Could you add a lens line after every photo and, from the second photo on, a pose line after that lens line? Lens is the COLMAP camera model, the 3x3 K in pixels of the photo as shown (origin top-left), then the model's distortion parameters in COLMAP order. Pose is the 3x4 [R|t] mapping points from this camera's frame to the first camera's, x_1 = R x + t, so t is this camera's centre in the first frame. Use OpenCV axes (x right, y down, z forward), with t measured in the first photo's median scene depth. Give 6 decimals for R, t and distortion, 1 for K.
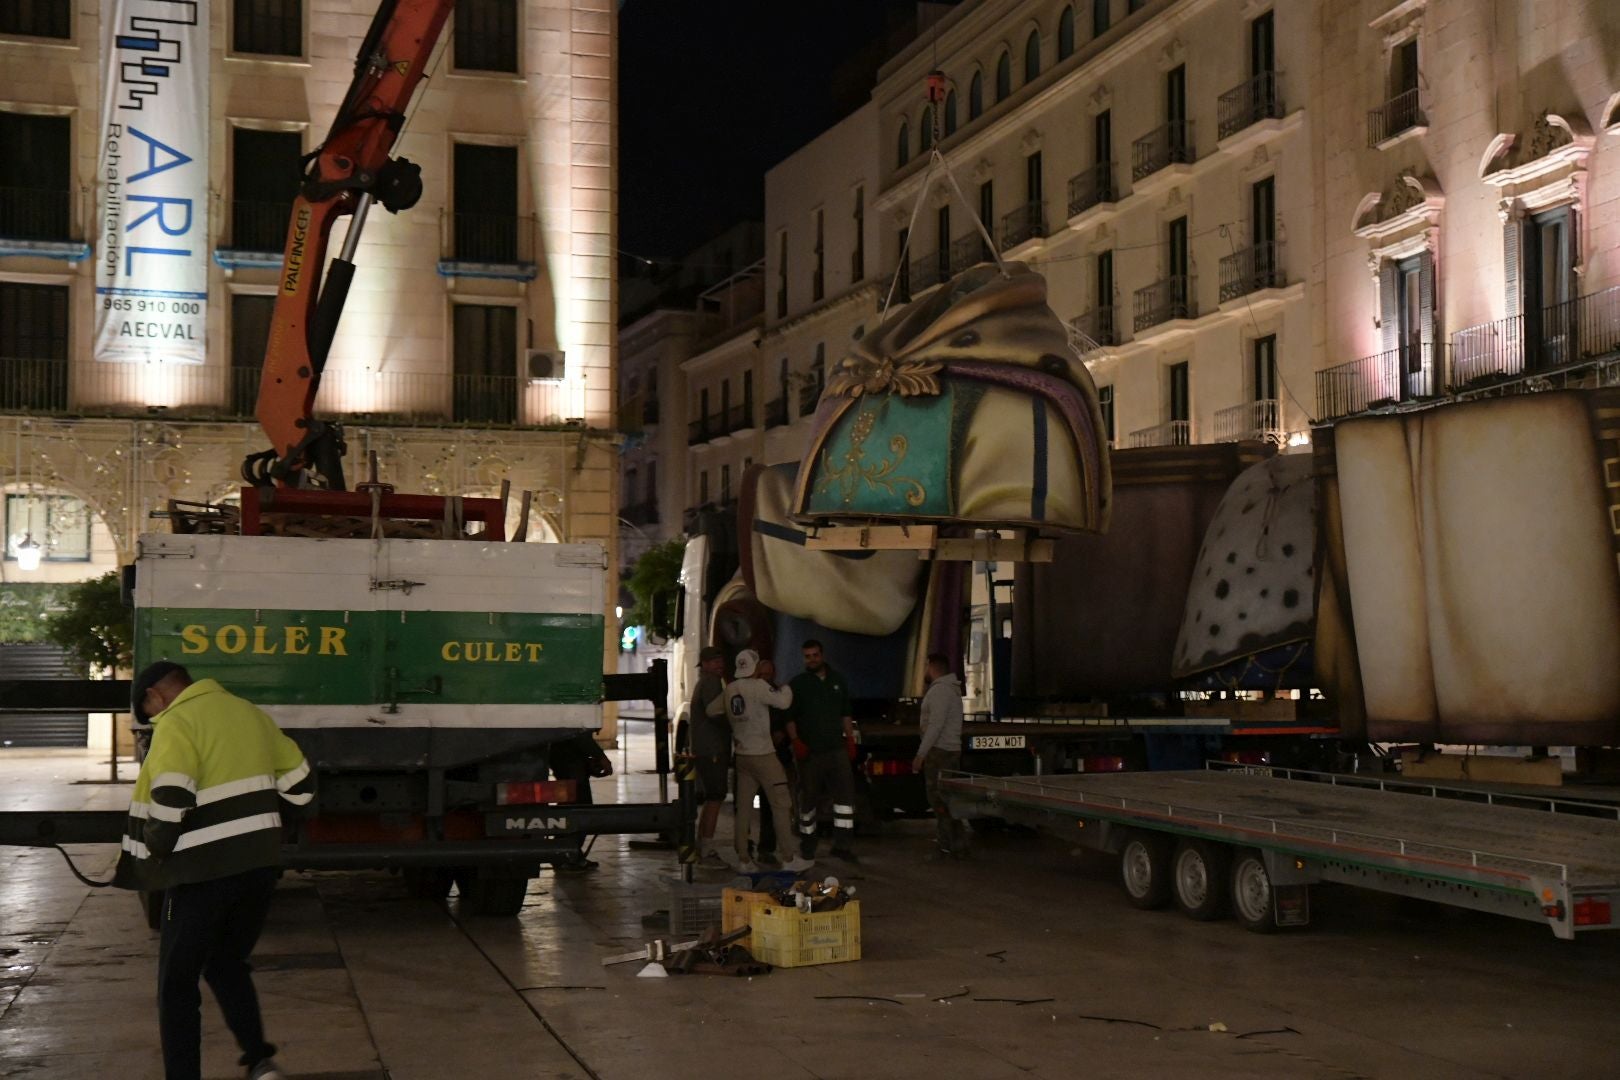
lens RADIAL K [[2182.2, 0, 818.3], [0, 2182.2, 558.8], [0, 0, 1]] dist [0.042525, 0.229263]
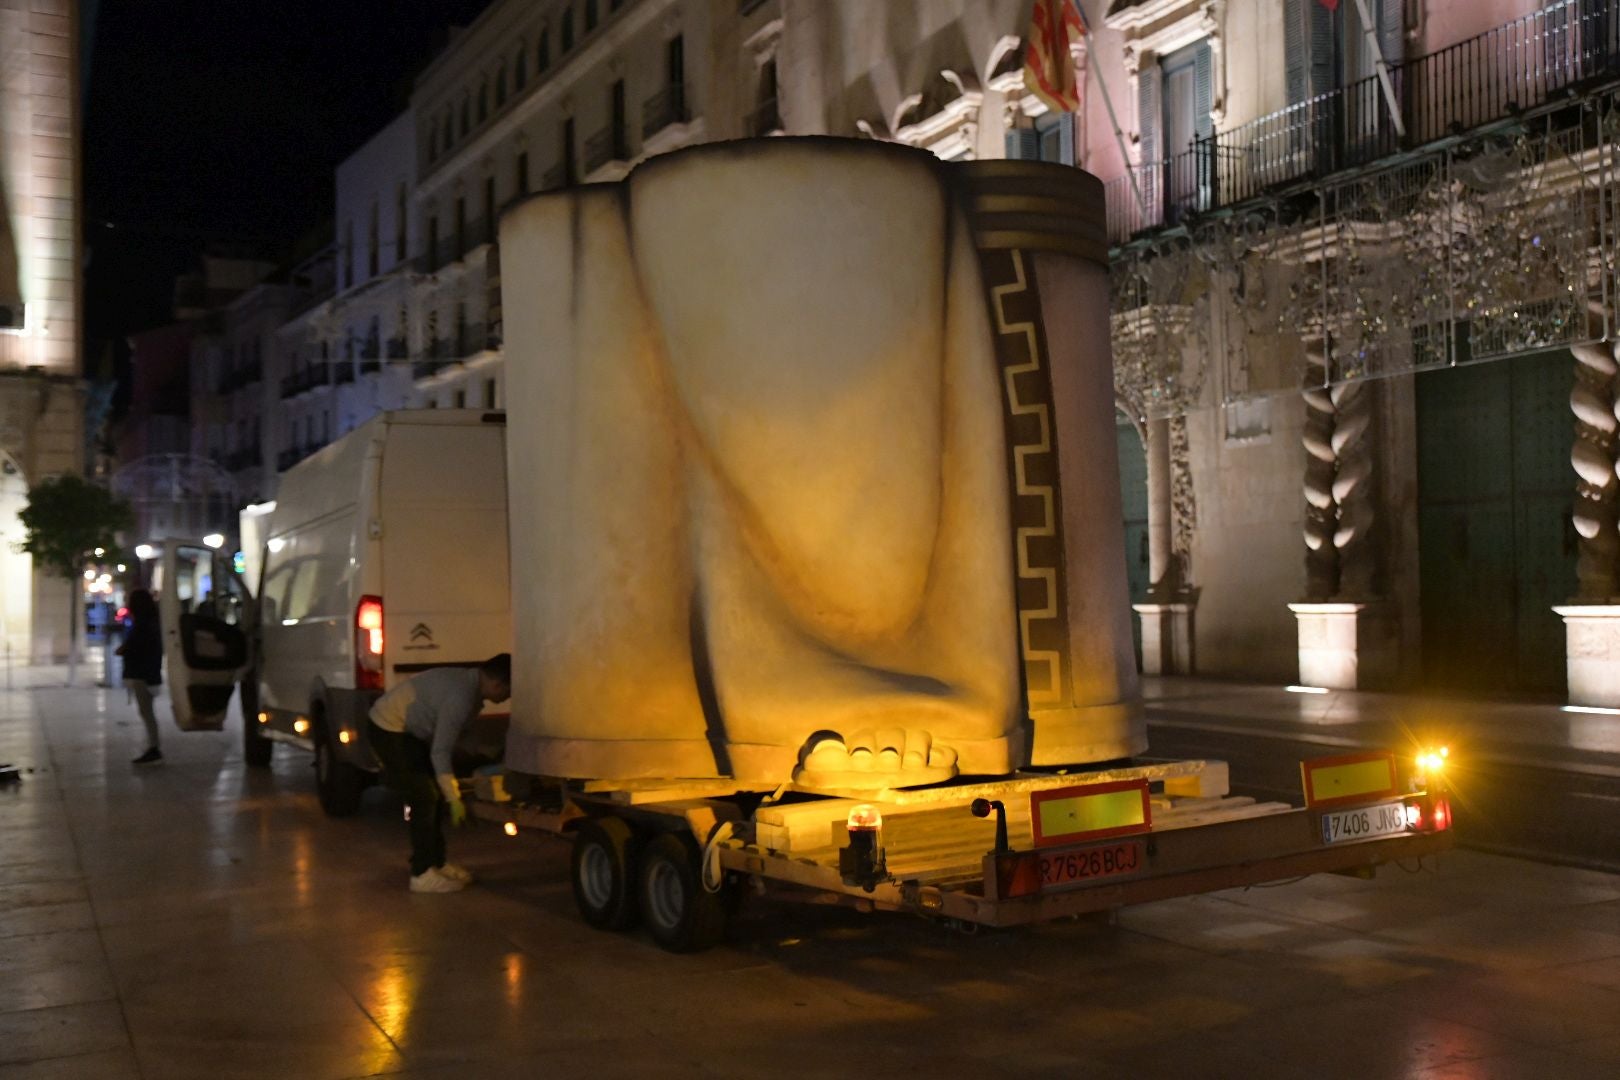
lens RADIAL K [[1713.8, 0, 815.7], [0, 1713.8, 553.4], [0, 0, 1]] dist [-0.032955, 0.176652]
pose [[0.983376, -0.005113, 0.181511, 0.121590], [-0.000824, 0.999467, 0.032620, 0.002109], [-0.181581, -0.032227, 0.982848, 0.076060]]
